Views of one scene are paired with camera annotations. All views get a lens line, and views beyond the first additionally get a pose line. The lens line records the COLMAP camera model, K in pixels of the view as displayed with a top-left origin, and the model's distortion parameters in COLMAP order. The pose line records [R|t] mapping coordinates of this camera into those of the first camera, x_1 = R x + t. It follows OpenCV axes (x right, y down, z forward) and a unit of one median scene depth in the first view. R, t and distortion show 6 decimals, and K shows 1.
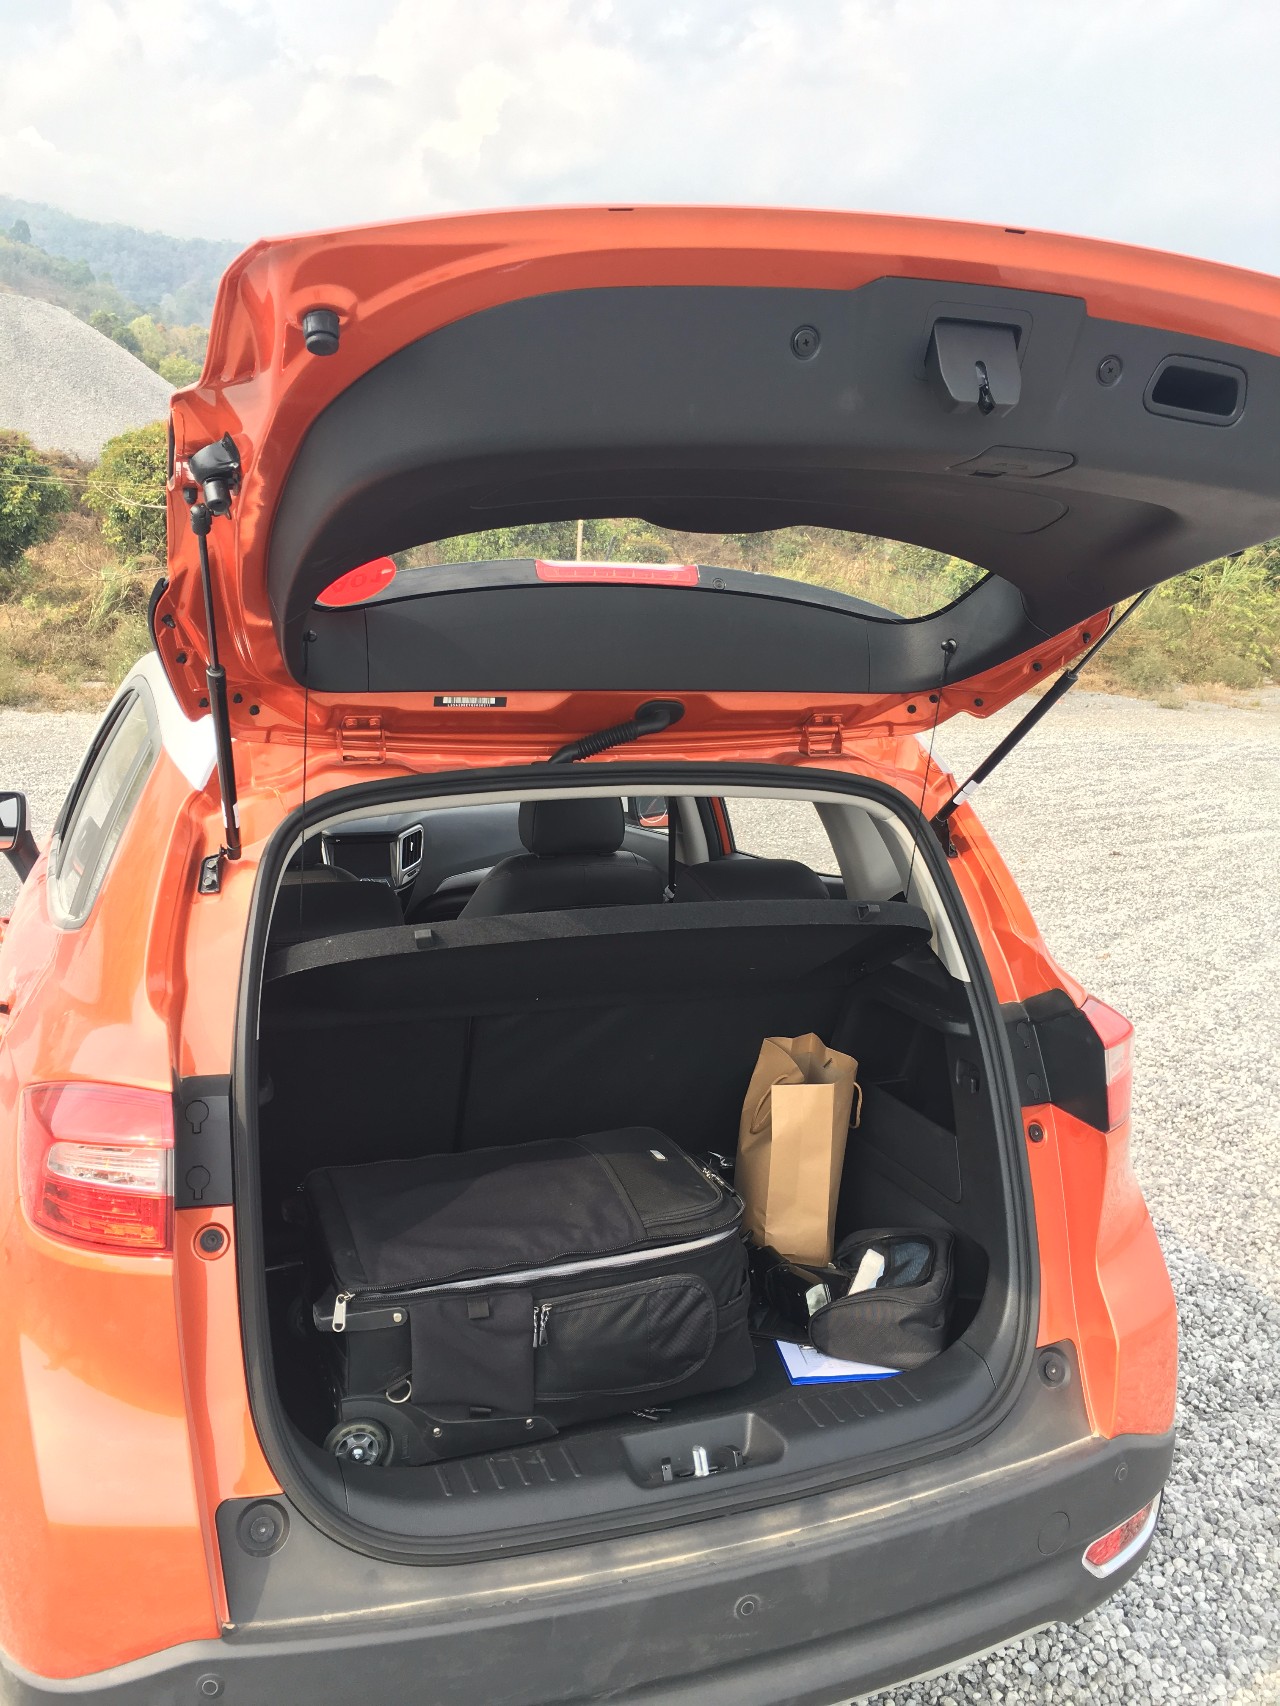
lens RADIAL K [[1496.3, 0, 640.0], [0, 1496.3, 853.0], [0, 0, 1]] dist [0.064122, -0.124704]
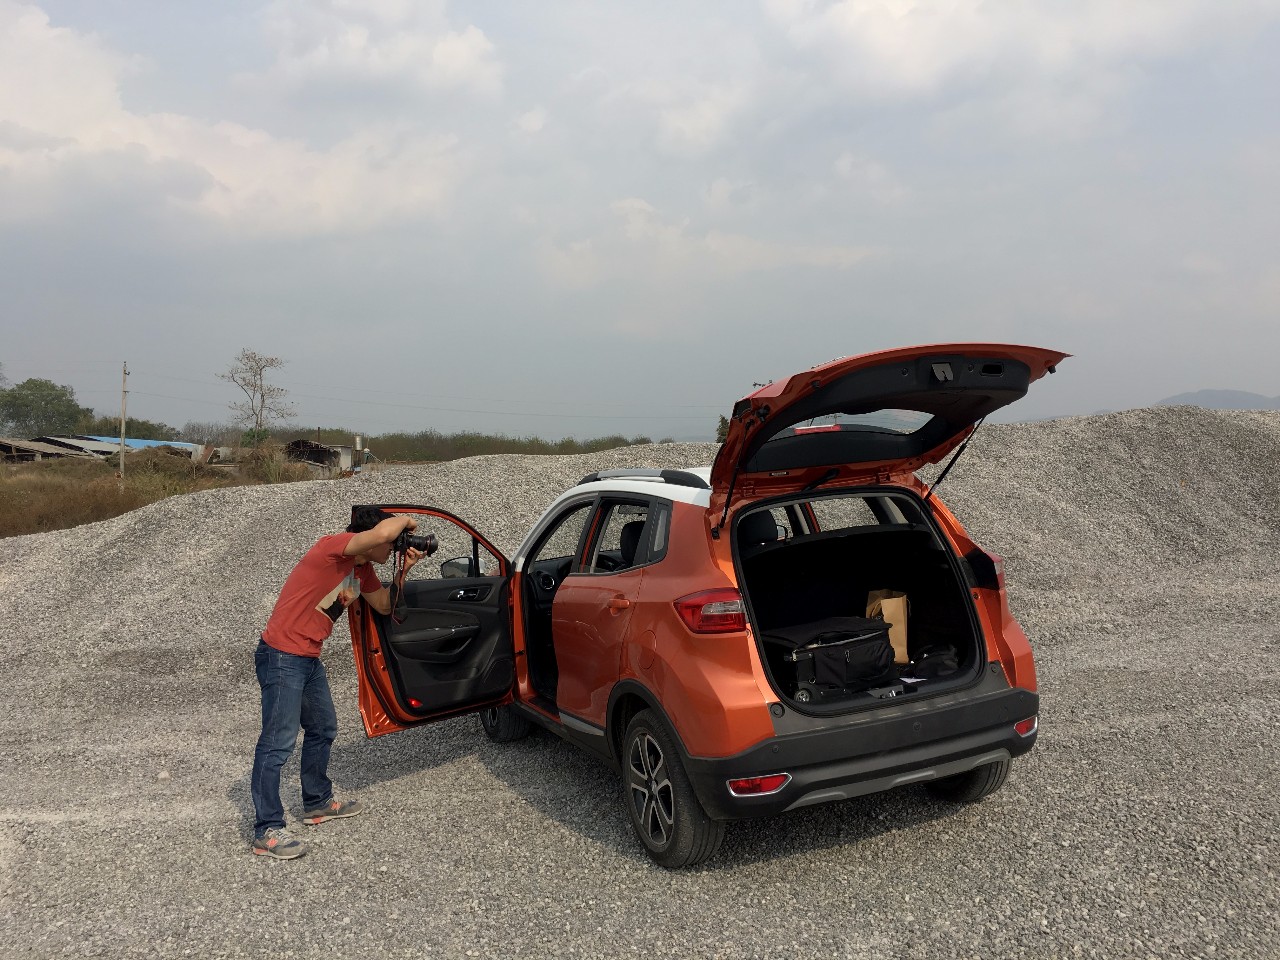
lens RADIAL K [[1122.6, 0, 640.0], [0, 1122.6, 480.0], [0, 0, 1]] dist [0.064122, -0.124704]
pose [[0.993174, -0.109192, 0.041021, -0.462987], [0.113840, 0.984021, -0.136907, 0.186511], [-0.025417, 0.140642, 0.989734, -1.227139]]
